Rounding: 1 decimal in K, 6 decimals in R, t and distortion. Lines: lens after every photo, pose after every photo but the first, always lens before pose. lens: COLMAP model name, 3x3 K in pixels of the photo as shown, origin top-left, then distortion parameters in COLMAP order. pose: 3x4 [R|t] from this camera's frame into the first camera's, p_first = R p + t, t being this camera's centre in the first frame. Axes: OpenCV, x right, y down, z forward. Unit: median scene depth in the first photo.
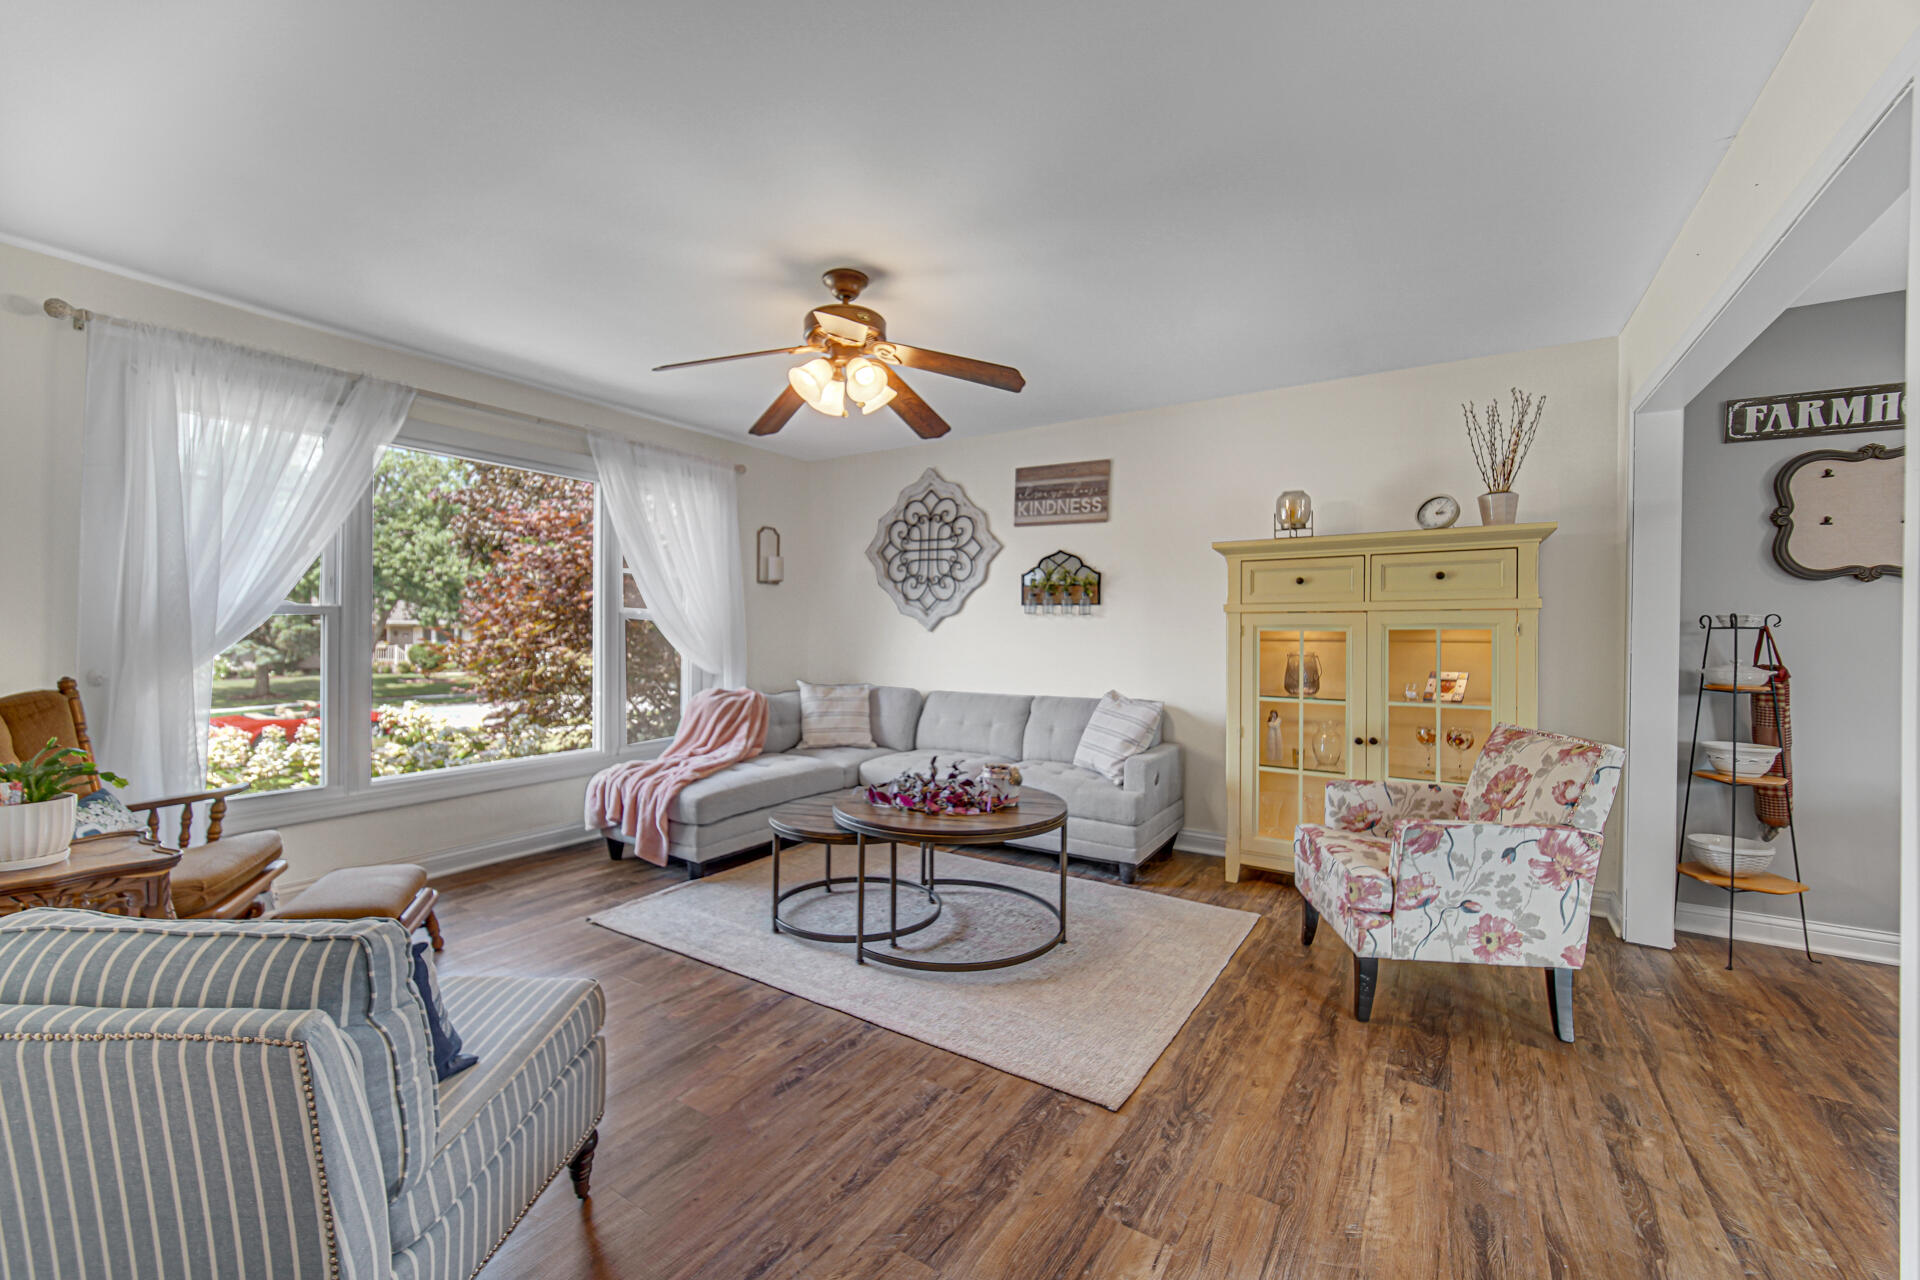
lens RADIAL K [[765.9, 0, 960.0], [0, 765.9, 640.0], [0, 0, 1]] dist [-0.001517, -0.000223]
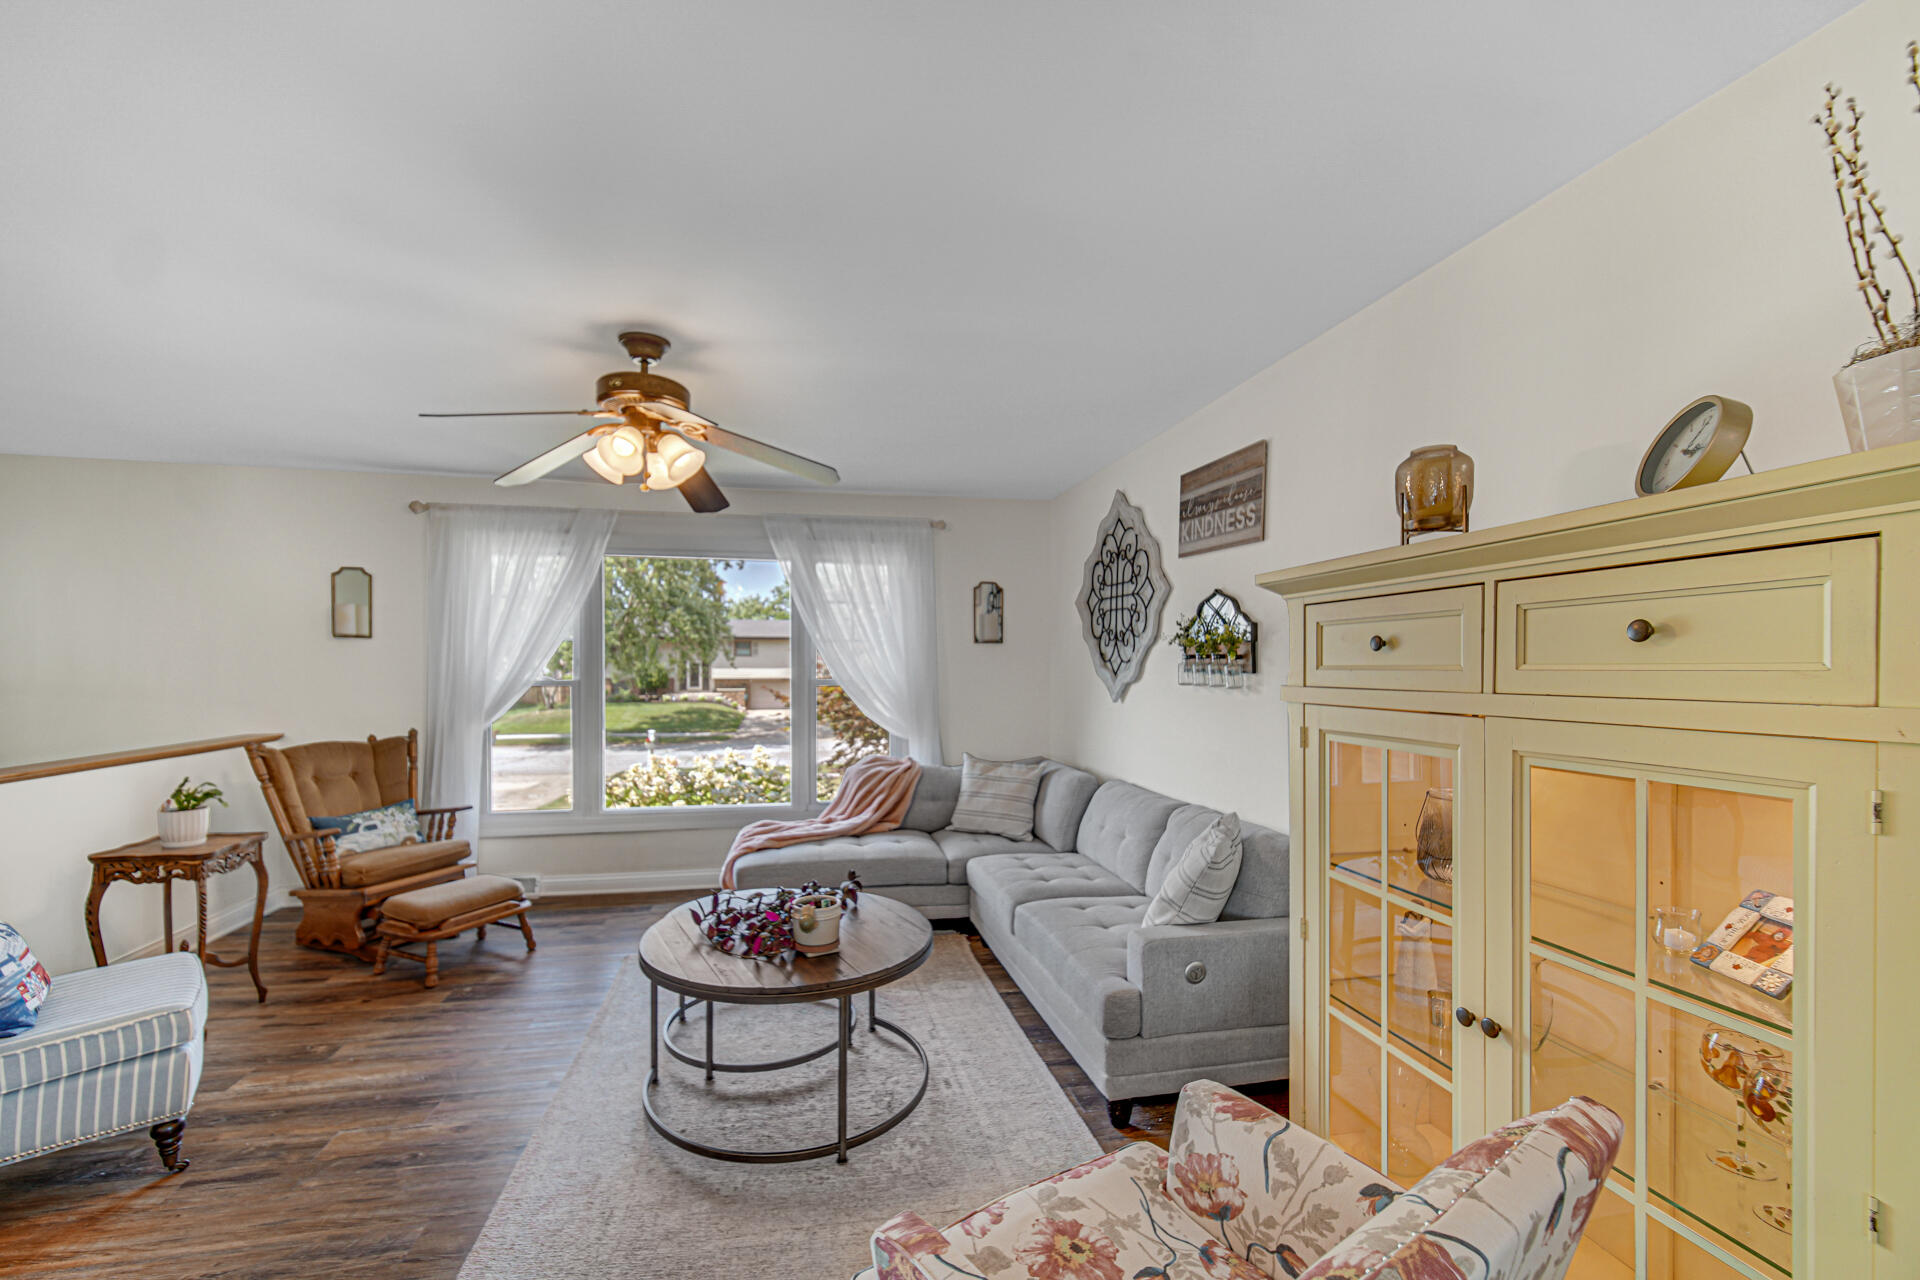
lens RADIAL K [[799.9, 0, 952.8], [0, 799.9, 679.3], [0, 0, 1]] dist [-0.006407, -0.000367]
pose [[0.682562, 0.011689, -0.730734, 0.485981], [-0.007303, 0.999931, 0.009174, -0.044651], [0.730791, -0.000926, 0.682601, 0.362959]]
